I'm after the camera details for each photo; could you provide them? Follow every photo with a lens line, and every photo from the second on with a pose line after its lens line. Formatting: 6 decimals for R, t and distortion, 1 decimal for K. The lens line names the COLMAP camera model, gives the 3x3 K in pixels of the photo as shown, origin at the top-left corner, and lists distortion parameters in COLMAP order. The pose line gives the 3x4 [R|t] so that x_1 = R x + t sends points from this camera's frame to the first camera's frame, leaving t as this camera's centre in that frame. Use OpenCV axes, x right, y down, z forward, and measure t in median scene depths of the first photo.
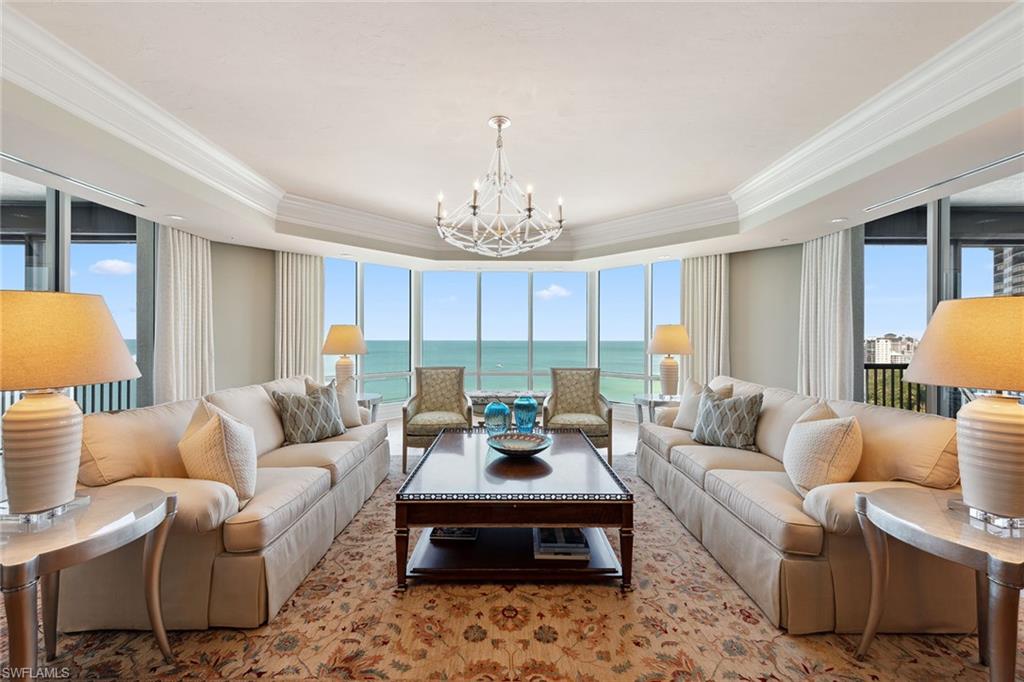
lens RADIAL K [[404.2, 0, 512.0], [0, 404.2, 341.0], [0, 0, 1]] dist [0.019592, -0.000319]
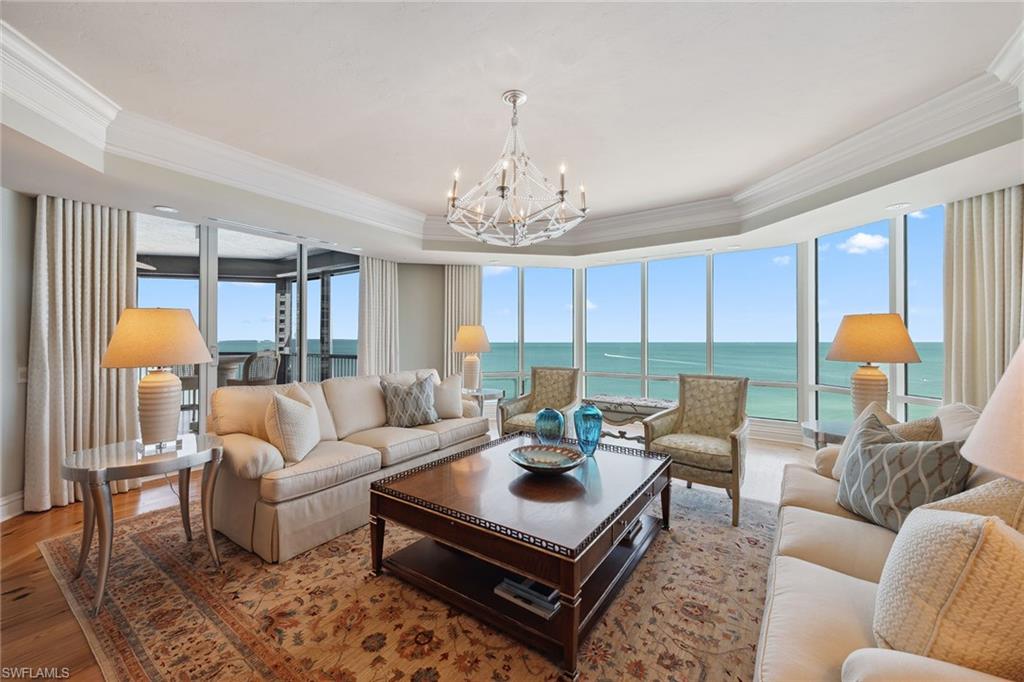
lens RADIAL K [[405.3, 0, 509.5], [0, 405.3, 336.3], [0, 0, 1]] dist [0.014643, -0.000723]
pose [[0.813453, -0.004765, -0.581611, 0.436701], [-0.001968, 0.999938, -0.010944, 0.002317], [0.581627, 0.010047, 0.813394, 0.233307]]
